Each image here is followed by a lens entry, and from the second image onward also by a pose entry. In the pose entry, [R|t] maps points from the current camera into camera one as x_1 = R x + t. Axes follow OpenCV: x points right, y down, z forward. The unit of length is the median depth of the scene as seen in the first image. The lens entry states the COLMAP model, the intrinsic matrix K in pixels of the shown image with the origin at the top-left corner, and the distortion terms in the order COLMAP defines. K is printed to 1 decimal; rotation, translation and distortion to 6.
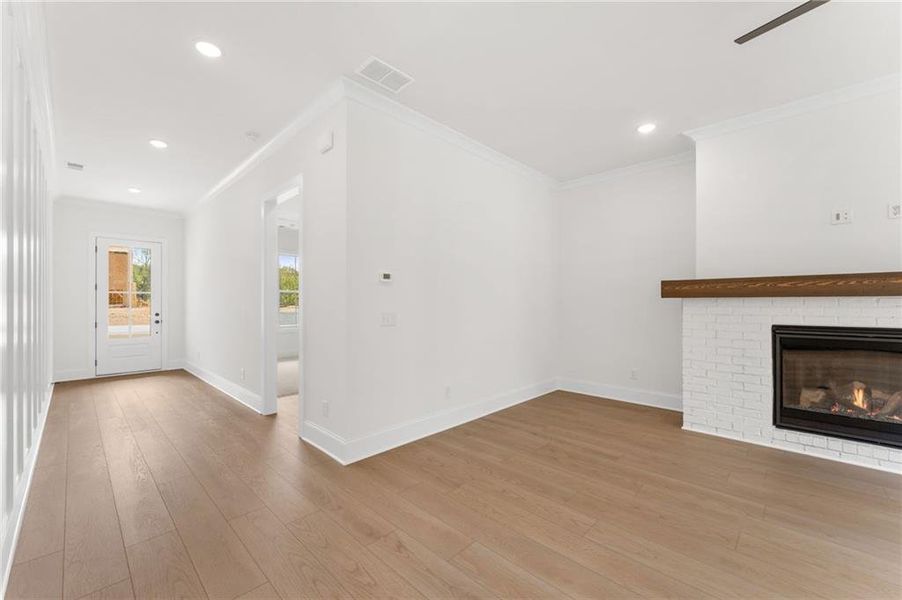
lens RADIAL K [[362.8, 0, 438.9], [0, 362.8, 304.1], [0, 0, 1]] dist [-0.000118, 0.000388]
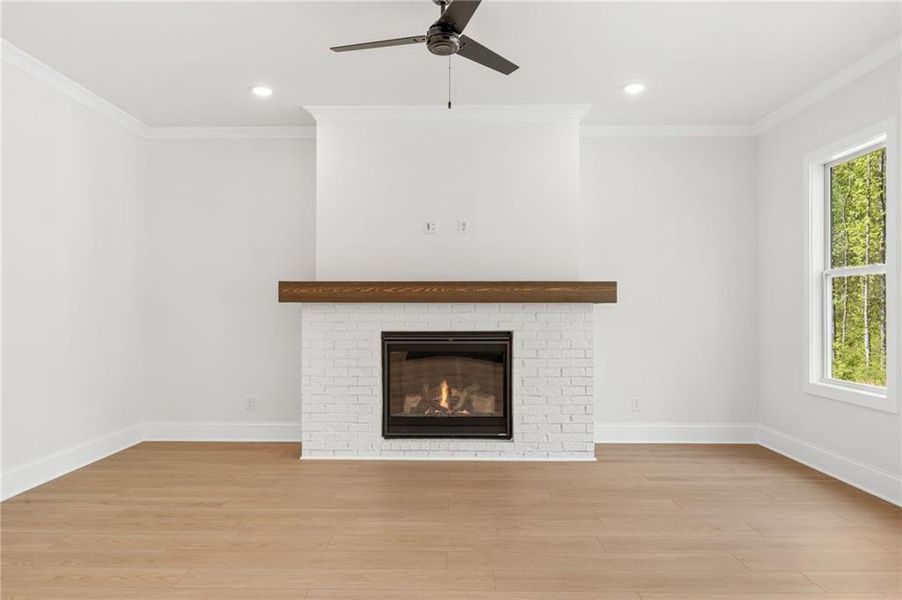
lens RADIAL K [[610.7, 0, 446.9], [0, 610.7, 301.5], [0, 0, 1]] dist [0.013584, -0.008700]
pose [[0.715339, 0.011128, 0.698689, -0.085316], [0.000024, 0.999873, -0.015950, 0.003554], [-0.698778, 0.011426, 0.715248, -0.275354]]
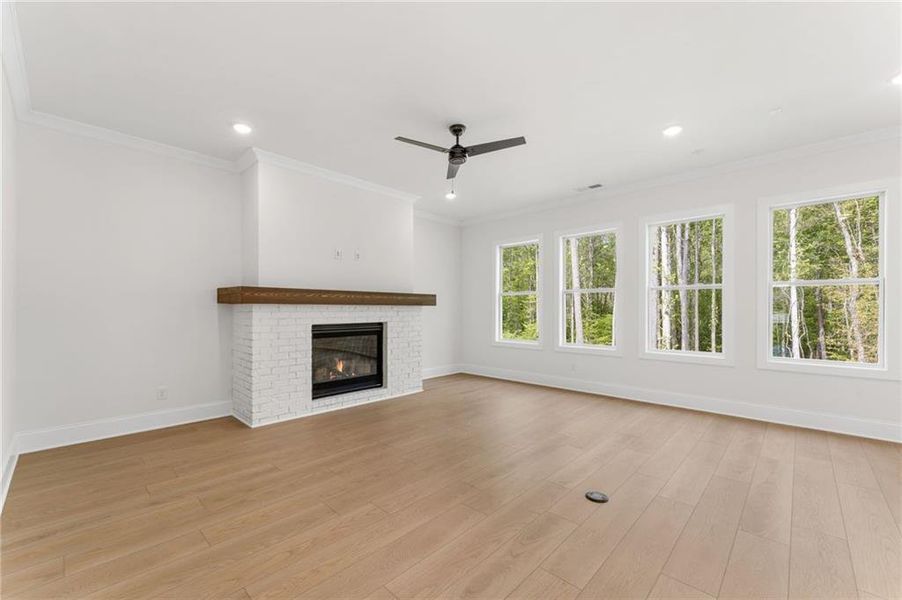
lens RADIAL K [[362.8, 0, 451.5], [0, 362.8, 306.8], [0, 0, 1]] dist [-0.000118, 0.000388]
pose [[-0.016464, 0.008227, 0.999831, -0.443641], [0.001802, 0.999965, -0.008198, 0.002350], [-0.999863, 0.001667, -0.016478, 0.495891]]
